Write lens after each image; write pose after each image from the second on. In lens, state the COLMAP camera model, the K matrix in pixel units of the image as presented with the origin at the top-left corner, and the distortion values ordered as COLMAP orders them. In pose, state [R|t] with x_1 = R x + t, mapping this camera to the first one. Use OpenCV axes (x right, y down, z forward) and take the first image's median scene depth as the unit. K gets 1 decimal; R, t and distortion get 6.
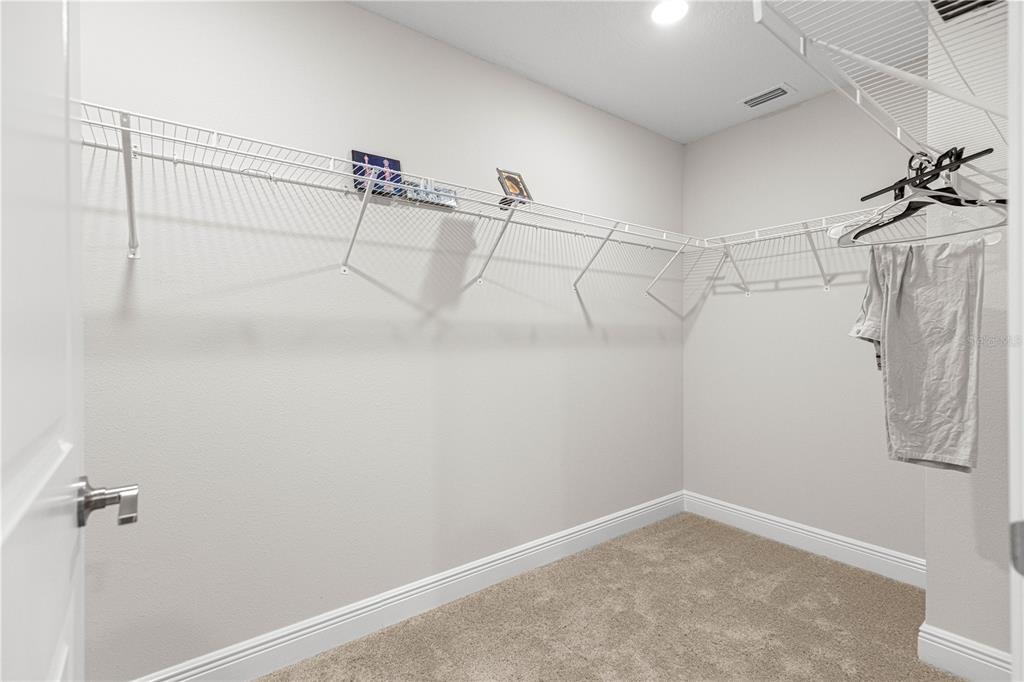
lens RADIAL K [[472.2, 0, 508.0], [0, 472.2, 337.0], [0, 0, 1]] dist [0.018538, 0.000330]
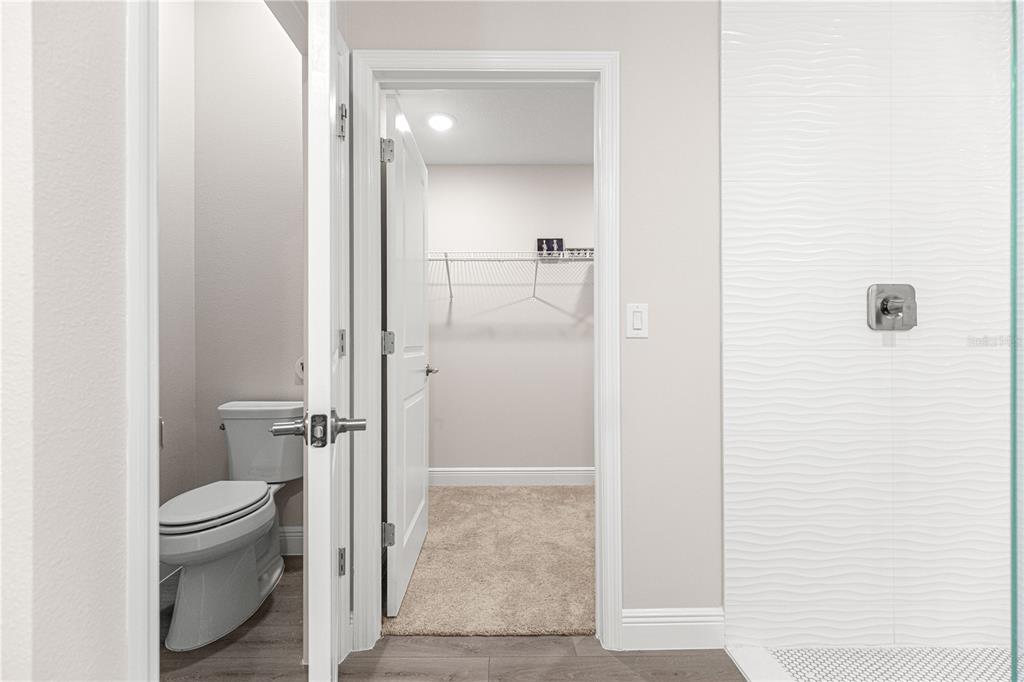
lens RADIAL K [[472.2, 0, 511.2], [0, 472.2, 347.3], [0, 0, 1]] dist [0.018538, 0.000330]
pose [[0.805765, -0.012067, -0.592113, 0.755826], [-0.001151, 0.999759, -0.021941, 0.104564], [0.592235, 0.018360, 0.805556, -0.655296]]
